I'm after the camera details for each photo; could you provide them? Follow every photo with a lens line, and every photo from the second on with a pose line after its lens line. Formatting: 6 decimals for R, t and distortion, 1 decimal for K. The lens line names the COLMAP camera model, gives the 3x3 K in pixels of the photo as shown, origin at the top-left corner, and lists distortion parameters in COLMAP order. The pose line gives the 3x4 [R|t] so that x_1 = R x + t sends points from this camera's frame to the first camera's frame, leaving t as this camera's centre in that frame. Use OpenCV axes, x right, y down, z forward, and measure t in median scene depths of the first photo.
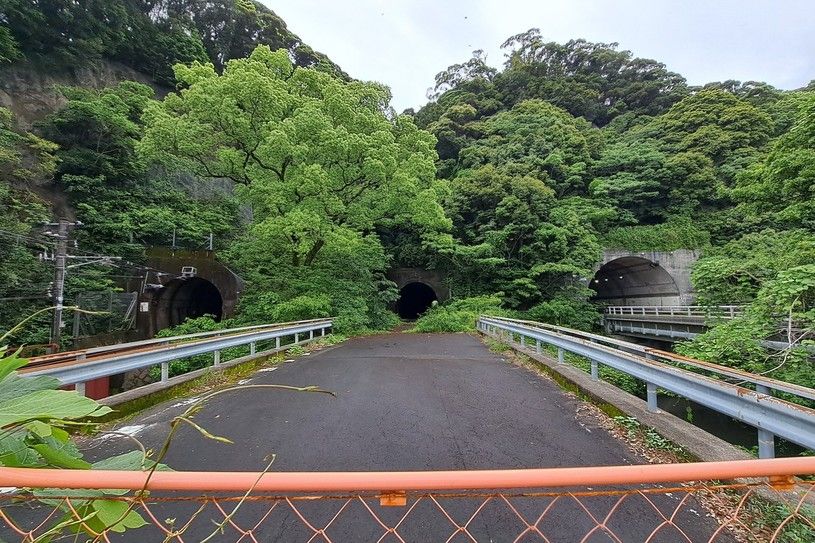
lens RADIAL K [[368.4, 0, 408.9], [0, 368.4, 255.5], [0, 0, 1]] dist [0.021702, 0.000015]
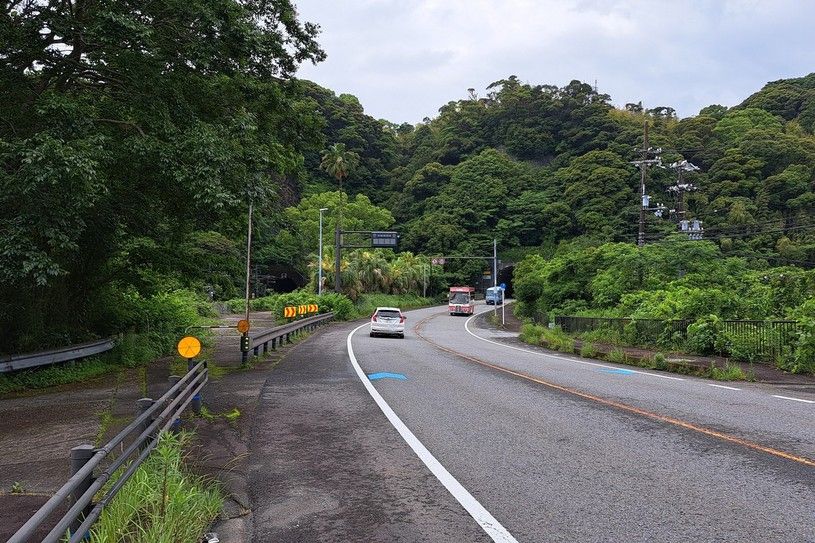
lens RADIAL K [[613.2, 0, 430.8], [0, 613.2, 273.9], [0, 0, 1]] dist [0.072466, -0.080657]
pose [[0.982931, 0.015383, -0.183329, 0.707673], [0.007330, 0.992432, 0.122574, -0.303931], [0.183827, -0.121826, 0.975380, -1.807895]]
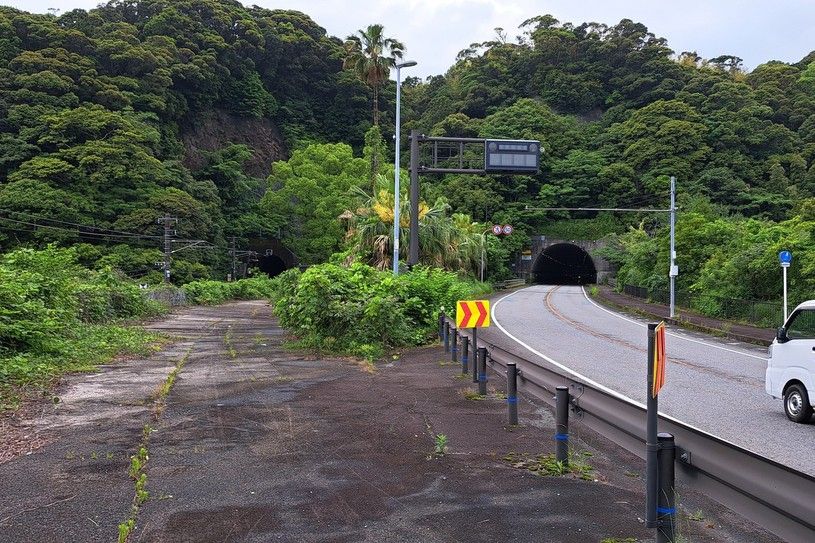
lens RADIAL K [[613.2, 0, 430.8], [0, 613.2, 273.9], [0, 0, 1]] dist [0.072466, -0.080657]
pose [[0.988737, 0.029261, -0.146775, 0.433286], [-0.007619, 0.989271, 0.145896, -0.207533], [0.149470, -0.143134, 0.978351, -1.274009]]
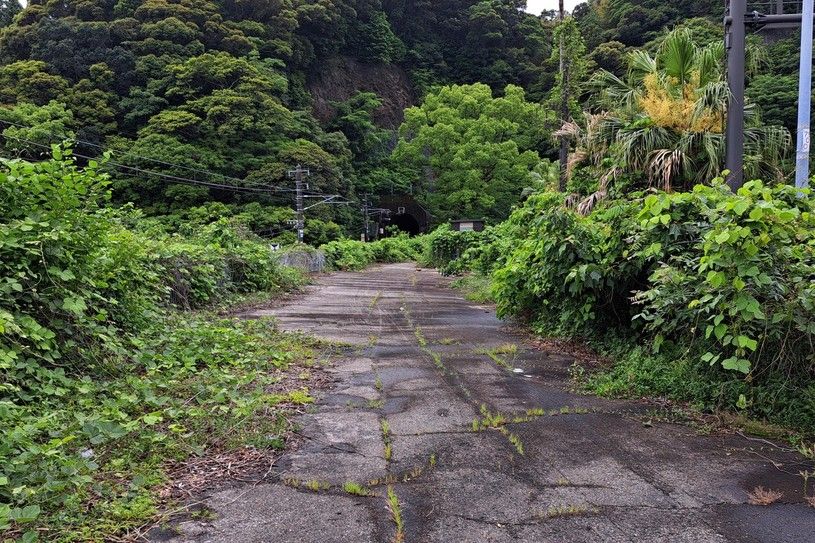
lens RADIAL K [[613.2, 0, 430.8], [0, 613.2, 273.9], [0, 0, 1]] dist [0.072466, -0.080657]
pose [[0.943814, 0.035160, -0.328602, 0.307069], [0.035762, 0.977619, 0.207320, -0.170270], [0.328537, -0.207423, 0.921433, -1.080508]]
